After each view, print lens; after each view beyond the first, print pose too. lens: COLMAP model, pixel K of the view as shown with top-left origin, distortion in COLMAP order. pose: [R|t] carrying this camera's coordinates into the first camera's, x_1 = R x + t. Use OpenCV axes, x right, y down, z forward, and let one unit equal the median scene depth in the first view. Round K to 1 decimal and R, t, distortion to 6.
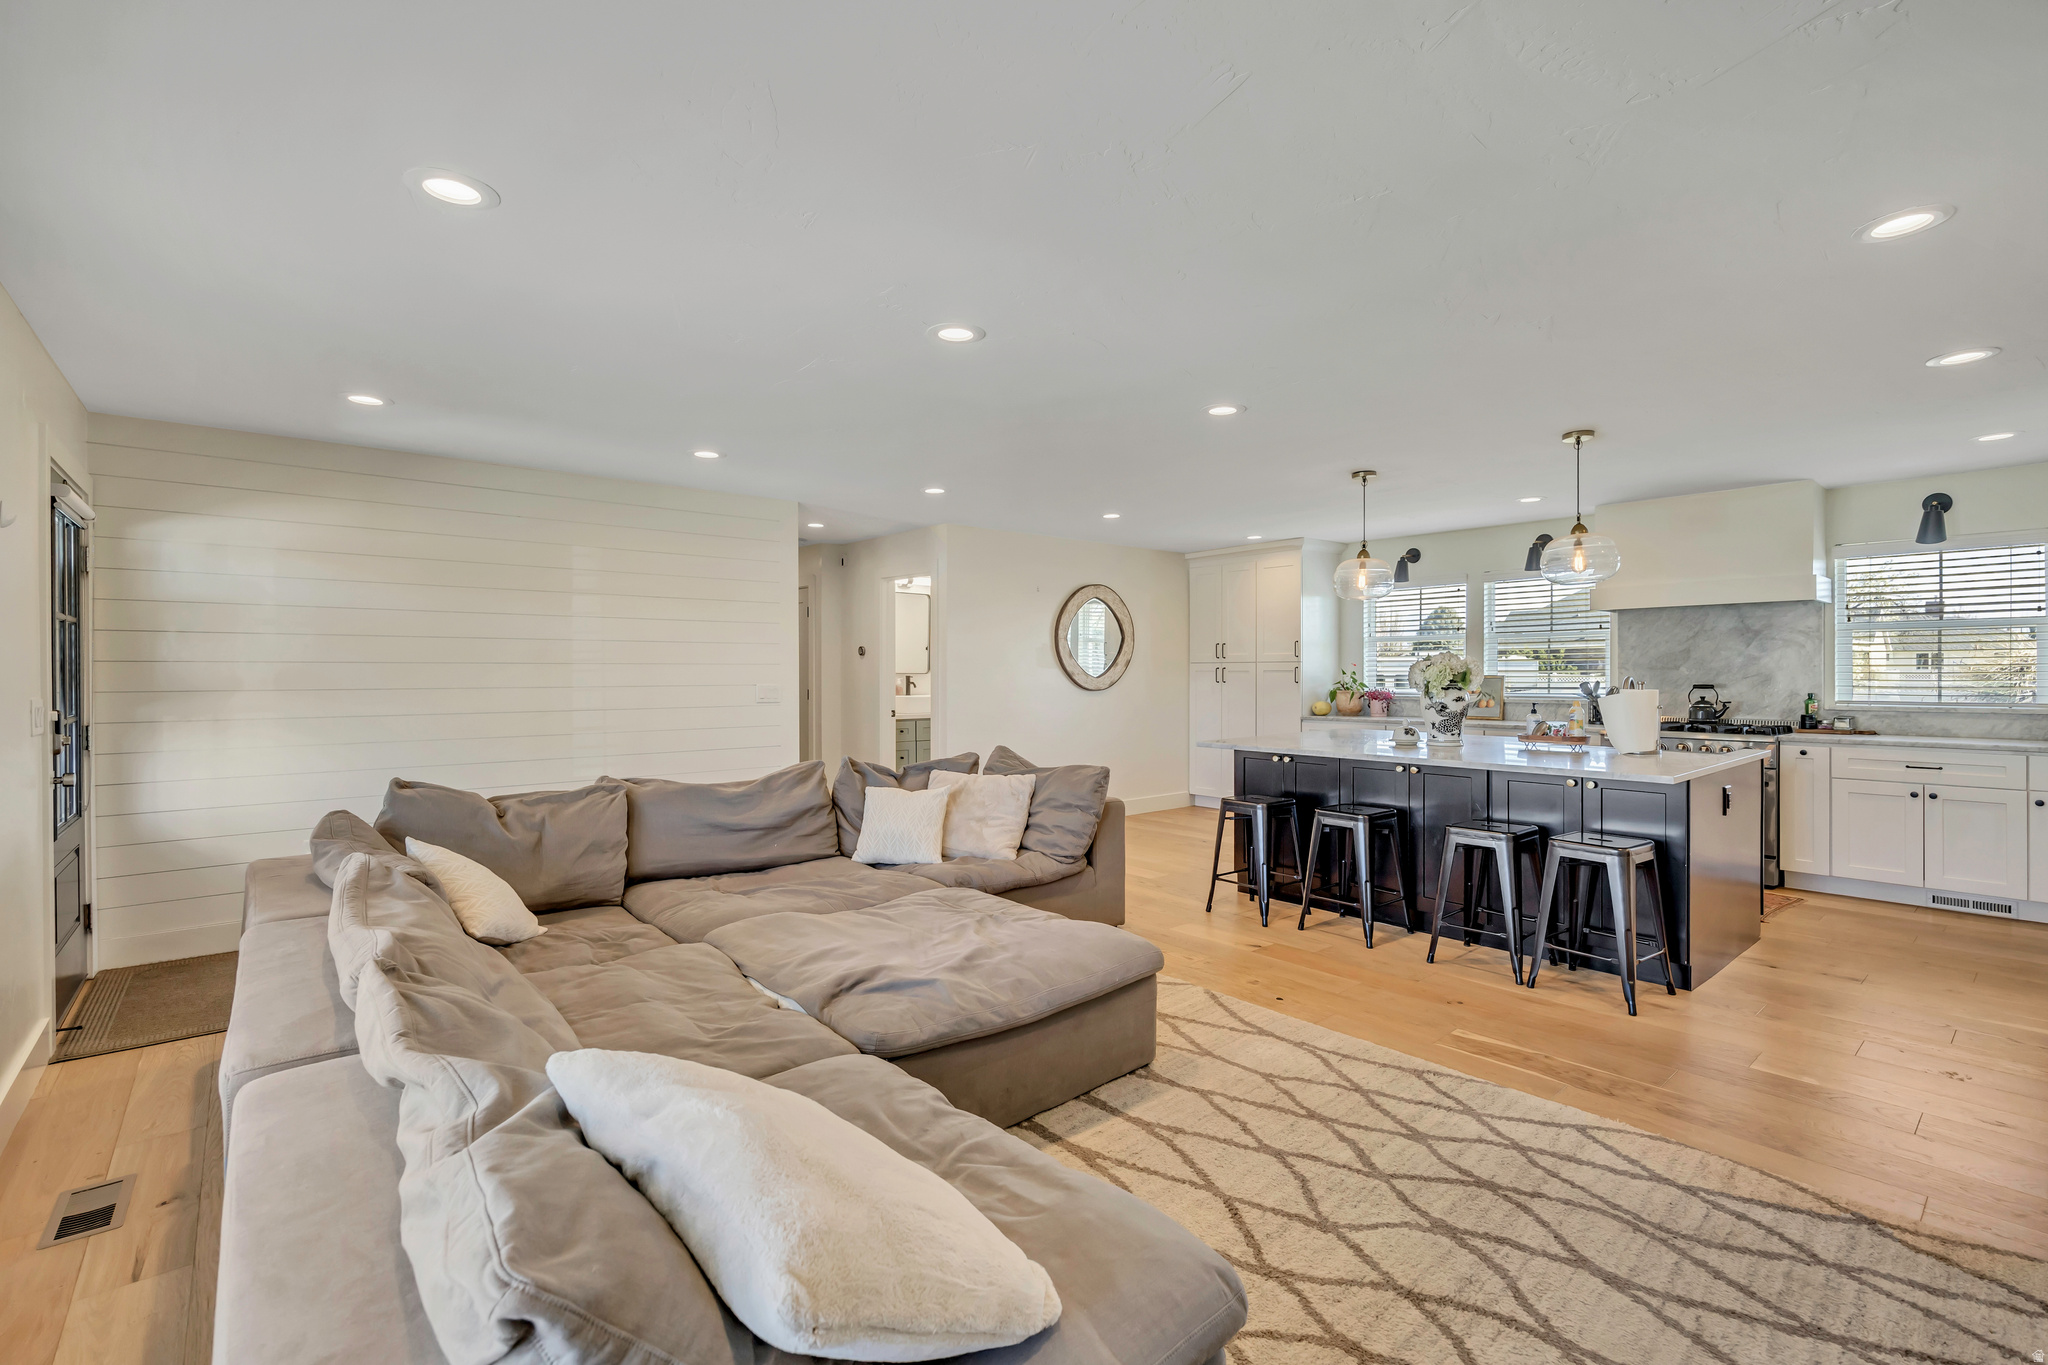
lens RADIAL K [[927.9, 0, 1013.9], [0, 927.9, 675.9], [0, 0, 1]] dist [-0.004267, 0.002732]
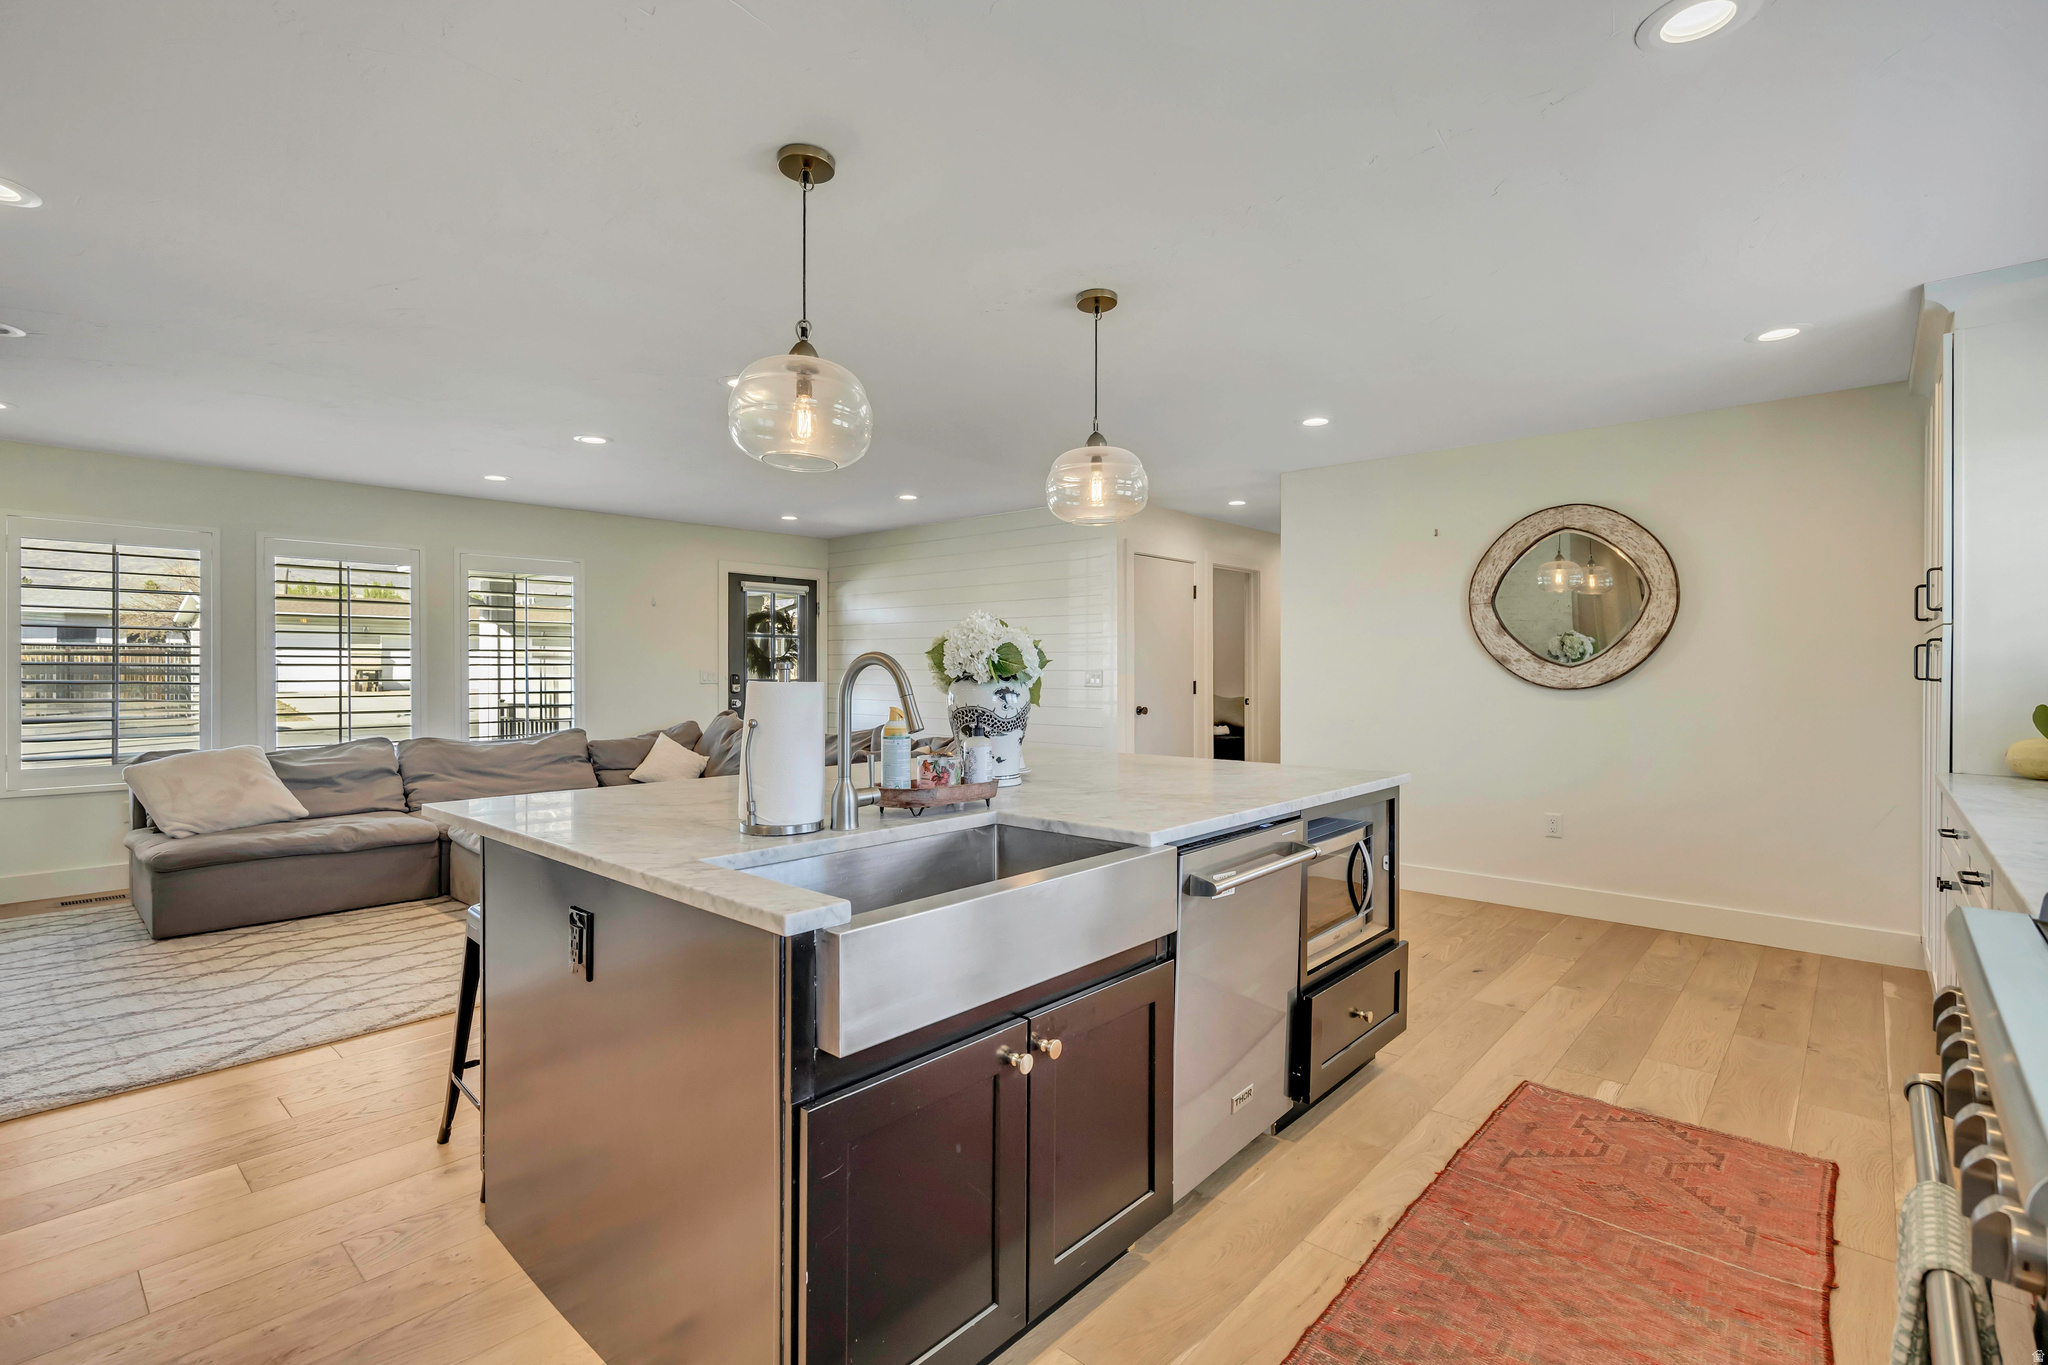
lens RADIAL K [[927.9, 0, 1004.8], [0, 927.9, 676.9], [0, 0, 1]] dist [-0.004267, 0.002732]
pose [[0.122039, 0.015109, -0.992410, 0.898961], [-0.008304, 0.999865, 0.014202, 0.003610], [0.992491, 0.006508, 0.122148, 0.851499]]
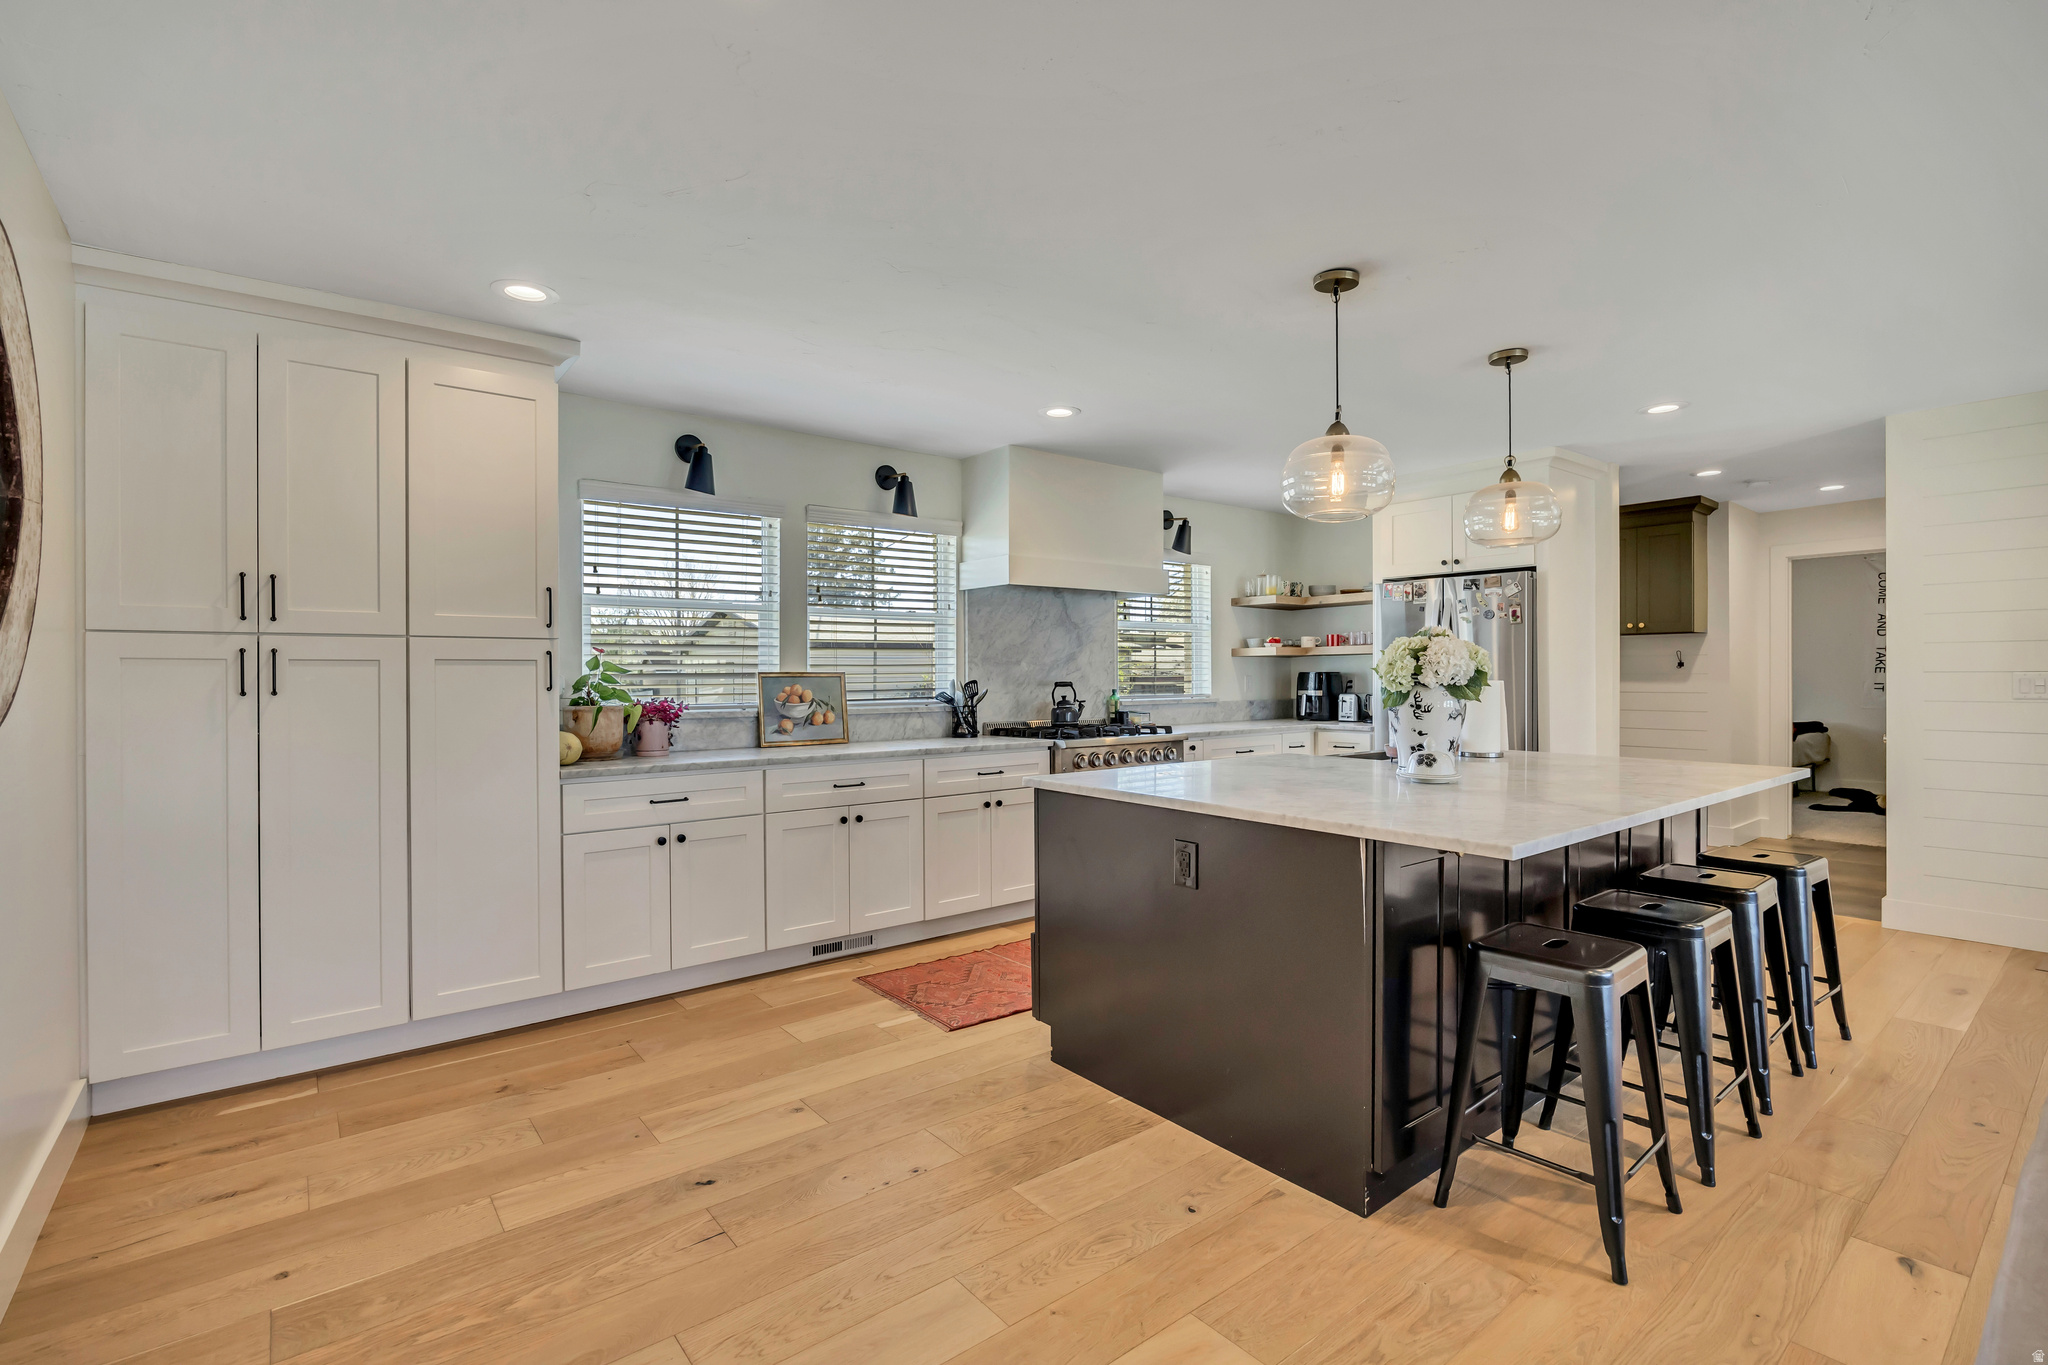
lens RADIAL K [[927.9, 0, 1020.9], [0, 927.9, 679.8], [0, 0, 1]] dist [-0.004267, 0.002732]
pose [[0.024828, -0.000908, 0.999691, -0.143890], [0.010615, 0.999943, 0.000645, 0.007163], [-0.999635, 0.010596, 0.024836, 1.133464]]
